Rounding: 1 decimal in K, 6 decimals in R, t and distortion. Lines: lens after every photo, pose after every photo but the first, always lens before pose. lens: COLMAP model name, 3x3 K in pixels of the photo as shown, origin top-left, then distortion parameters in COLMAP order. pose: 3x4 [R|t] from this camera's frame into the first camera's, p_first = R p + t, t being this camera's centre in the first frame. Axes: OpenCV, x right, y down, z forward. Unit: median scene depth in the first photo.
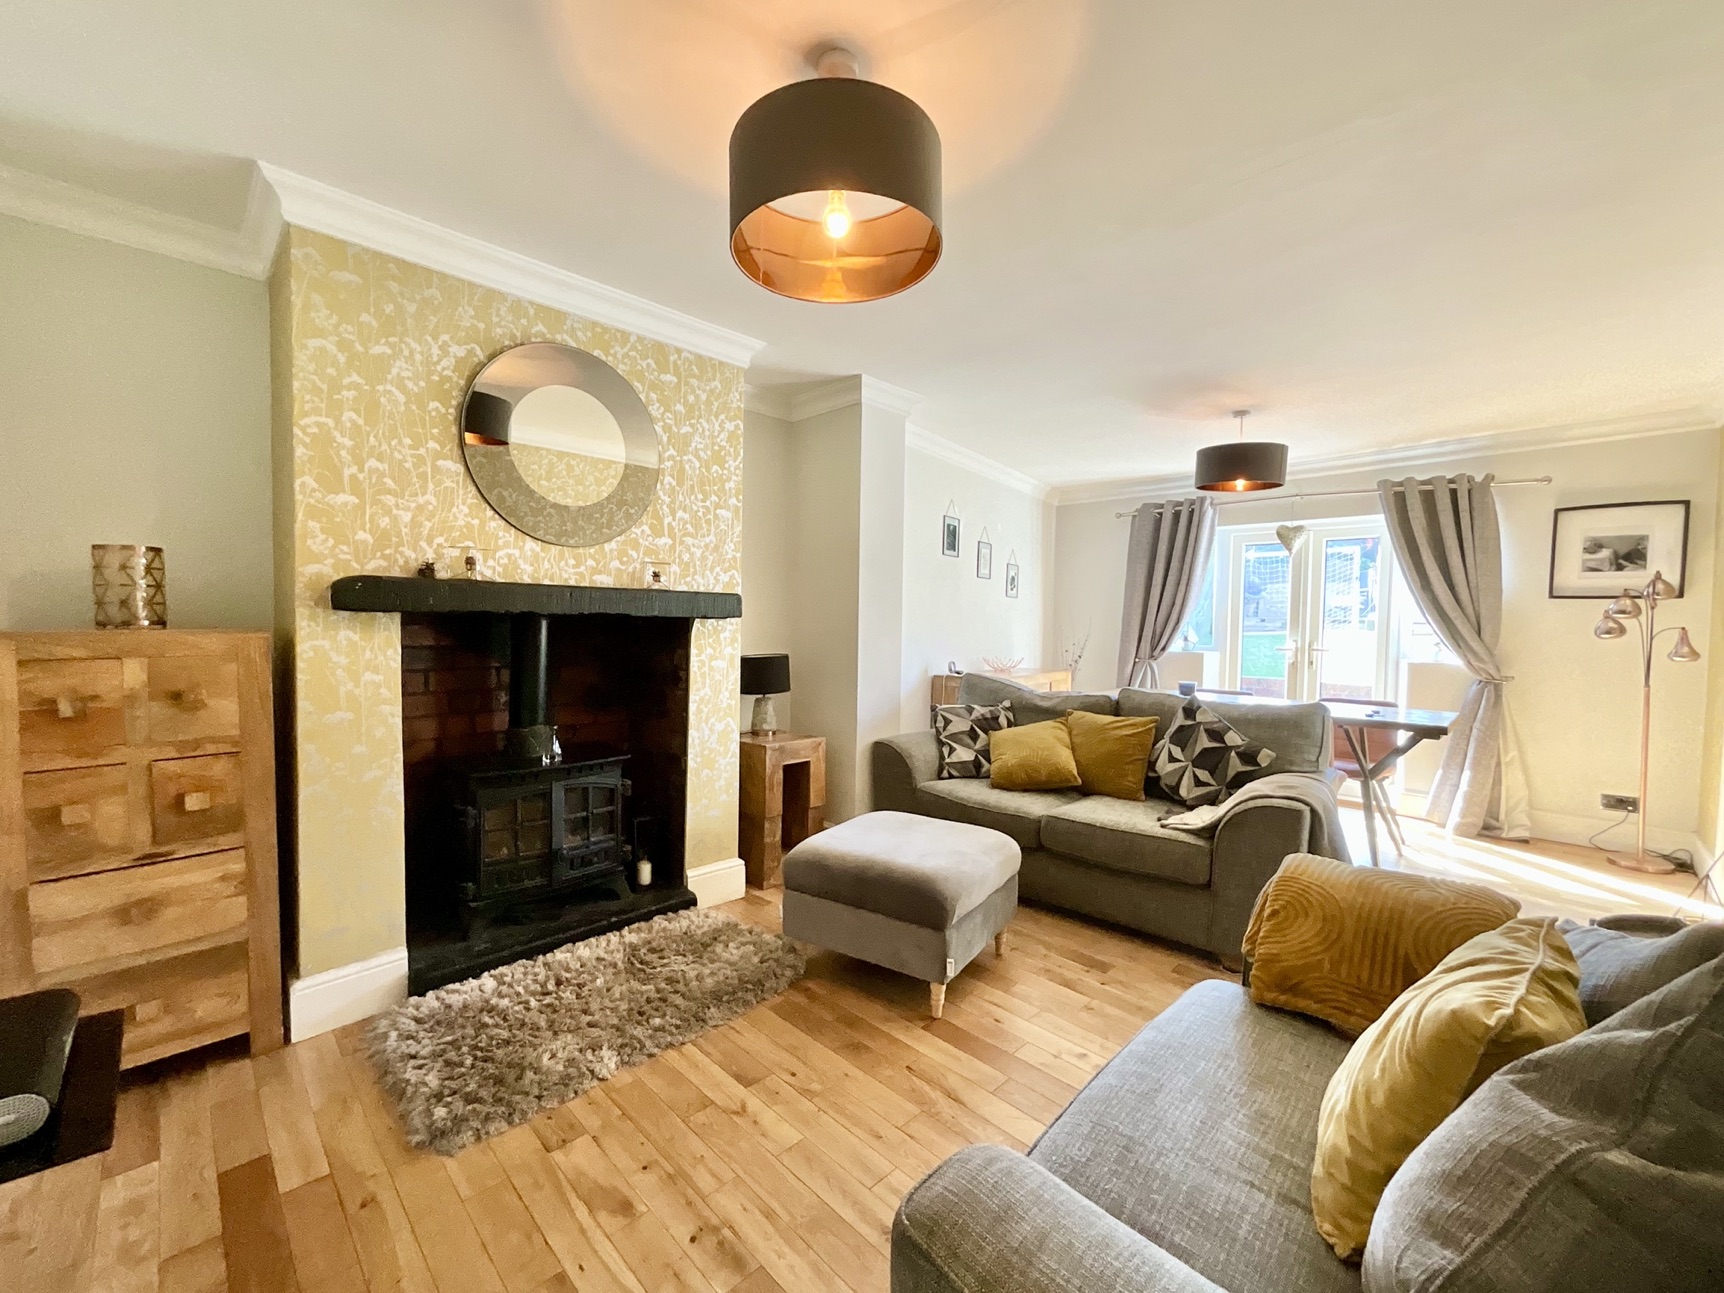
lens RADIAL K [[704.7, 0, 862.5], [0, 704.7, 646.8], [0, 0, 1]] dist [0.001920, -0.000337]
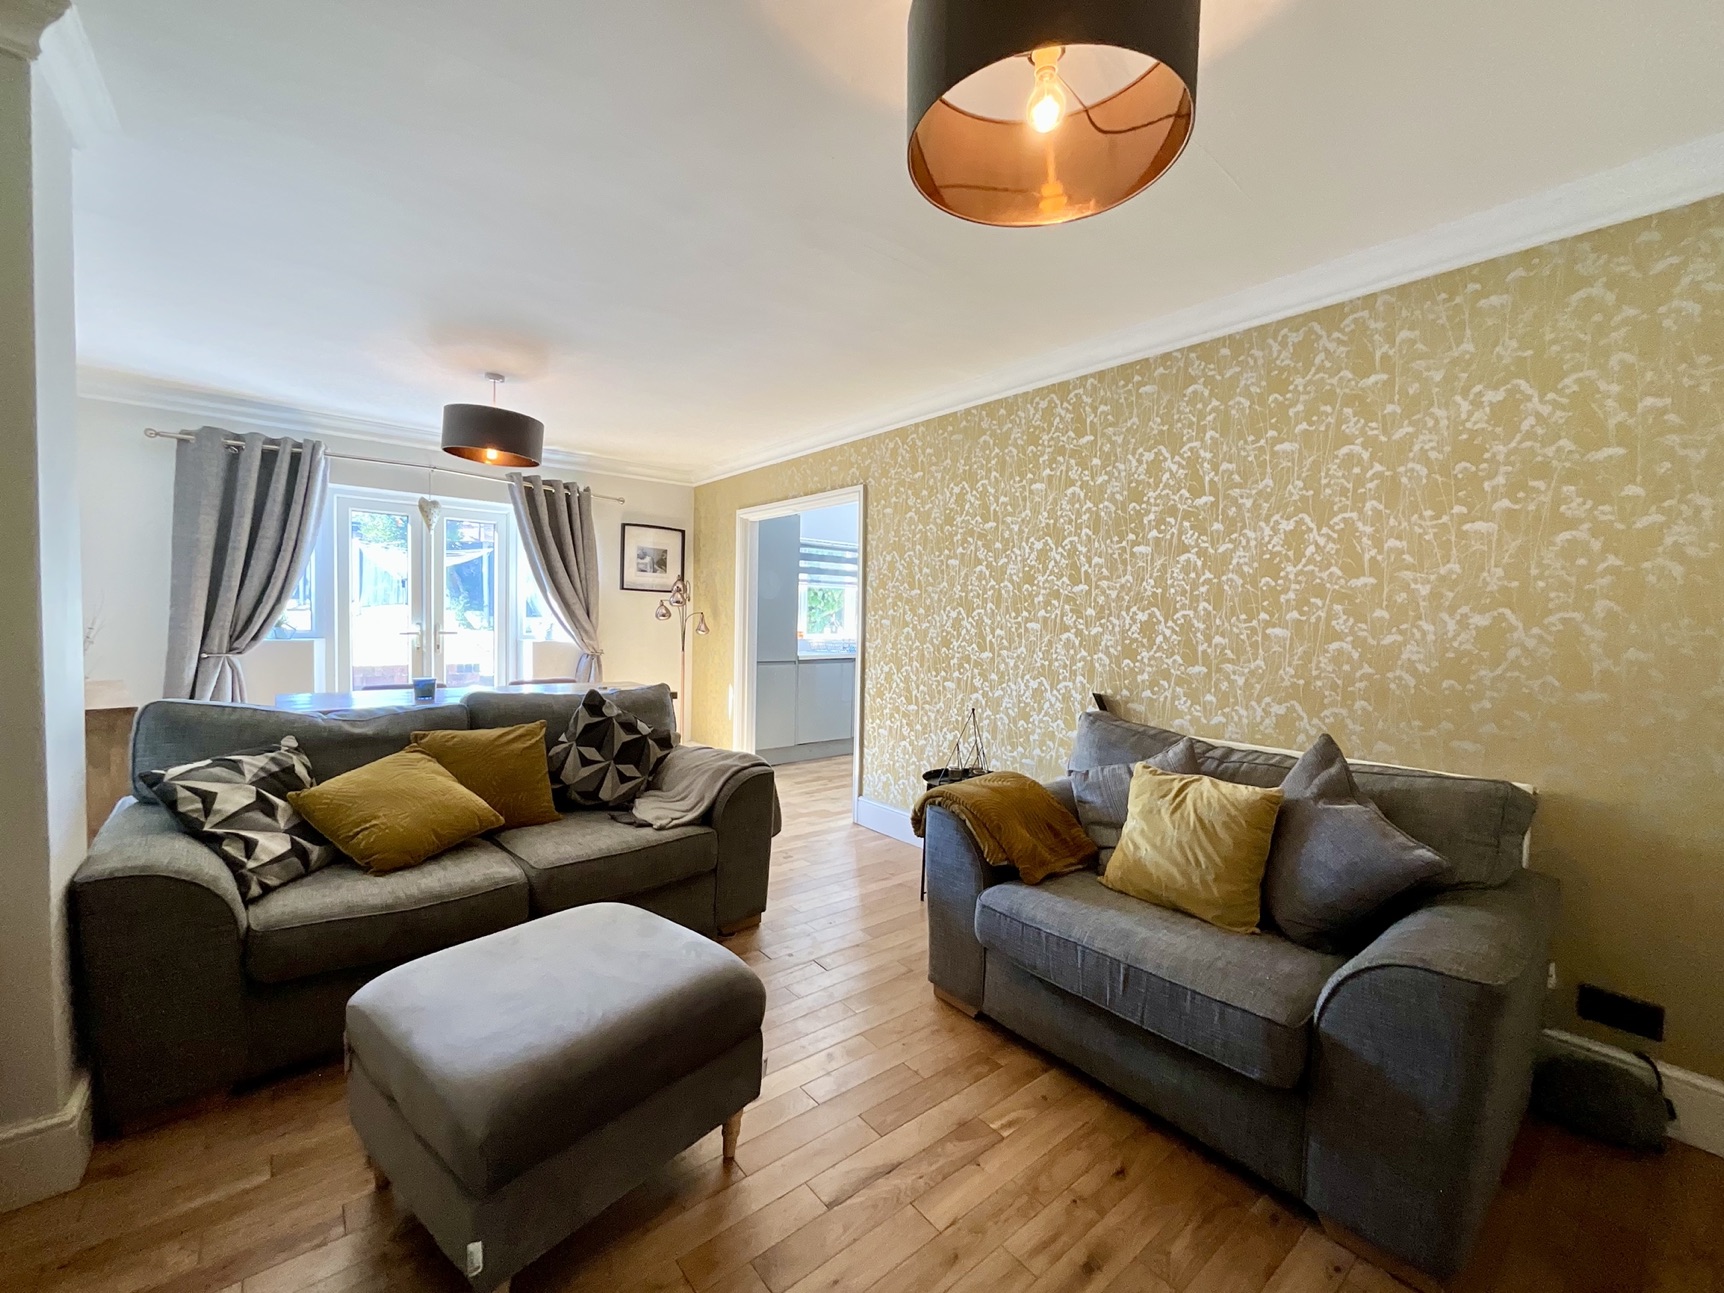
lens RADIAL K [[723.4, 0, 824.3], [0, 723.4, 652.9], [0, 0, 1]] dist [0.000634, -0.005442]
pose [[0.093619, -0.062044, 0.993673, -0.380770], [0.011311, 0.998058, 0.061252, -0.029977], [-0.995544, 0.005505, 0.094139, 0.512106]]
